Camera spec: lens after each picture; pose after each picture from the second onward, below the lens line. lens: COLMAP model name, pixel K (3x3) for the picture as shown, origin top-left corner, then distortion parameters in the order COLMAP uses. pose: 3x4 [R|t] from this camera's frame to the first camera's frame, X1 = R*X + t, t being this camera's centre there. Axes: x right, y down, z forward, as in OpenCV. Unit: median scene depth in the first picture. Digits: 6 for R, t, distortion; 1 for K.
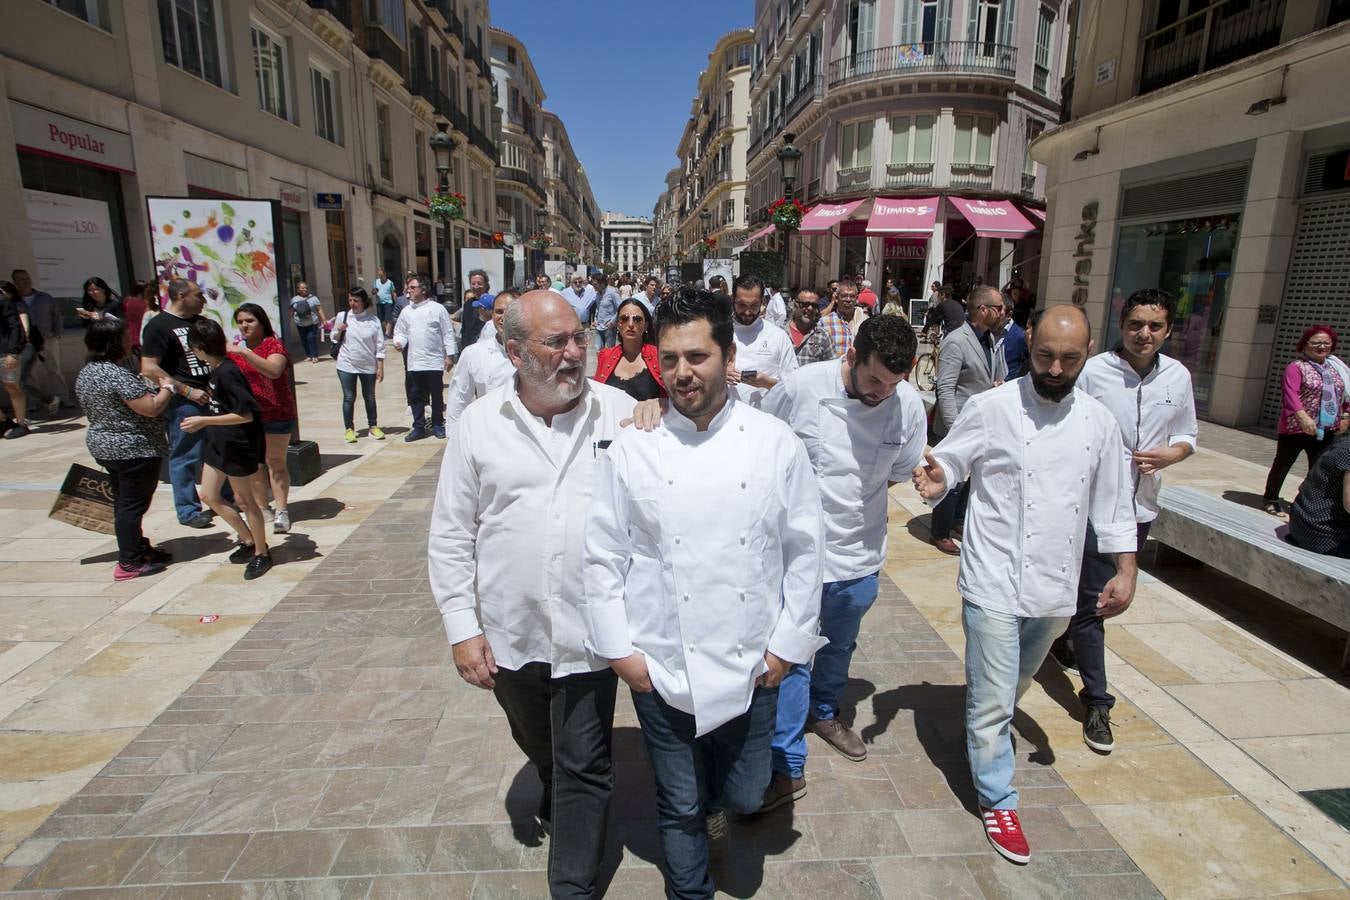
lens RADIAL K [[665.2, 0, 677.4], [0, 665.2, 431.5], [0, 0, 1]] dist [-0.038484, 0.000550]
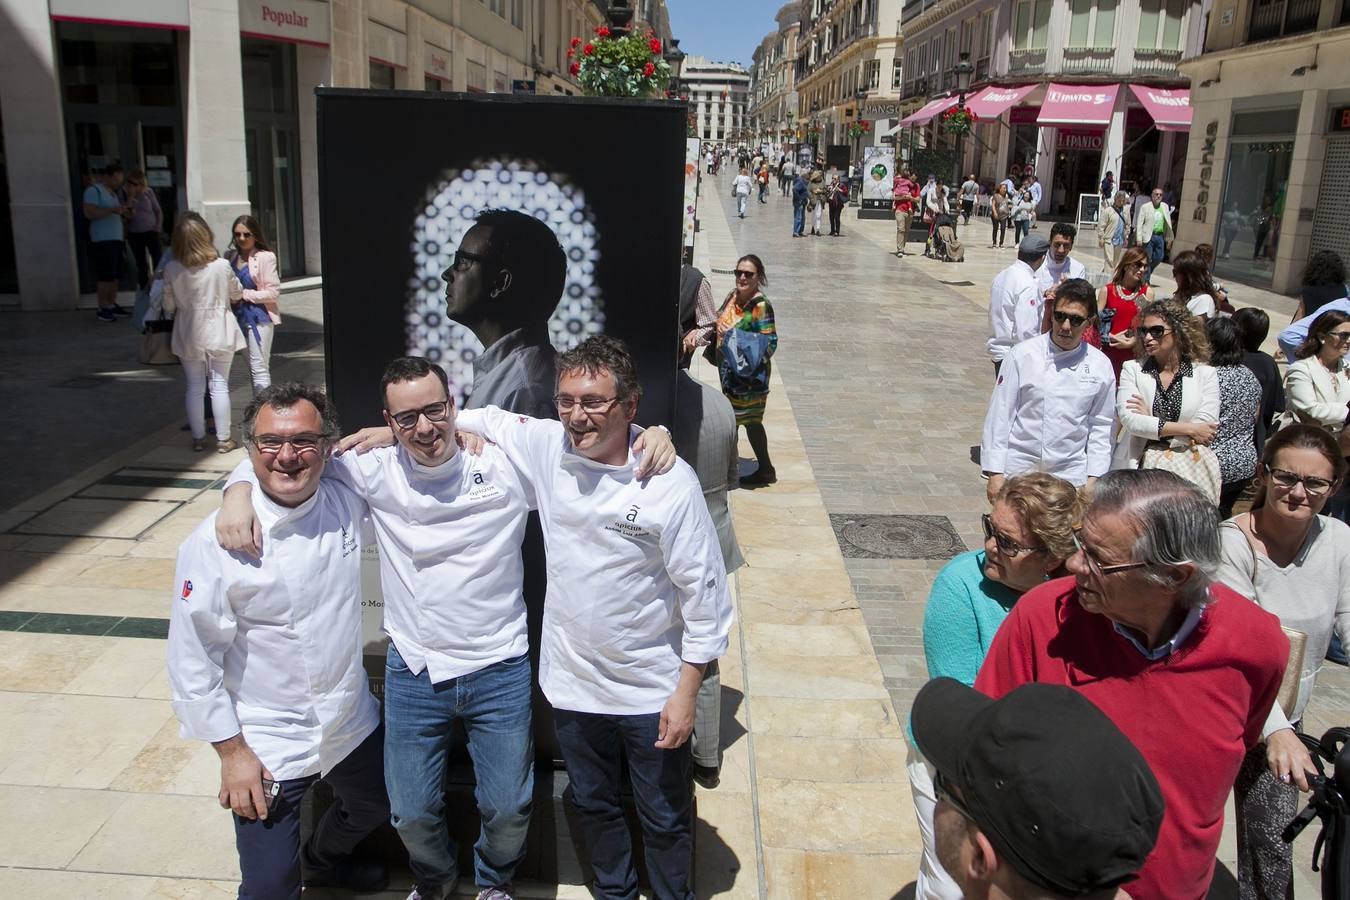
lens RADIAL K [[977.6, 0, 677.2], [0, 977.6, 389.3], [0, 0, 1]] dist [-0.036915, 0.002346]
pose [[0.995558, 0.042427, -0.084053, -0.088977], [-0.041024, 0.998990, 0.018358, 0.072747], [0.084747, -0.014828, 0.996292, -0.406479]]
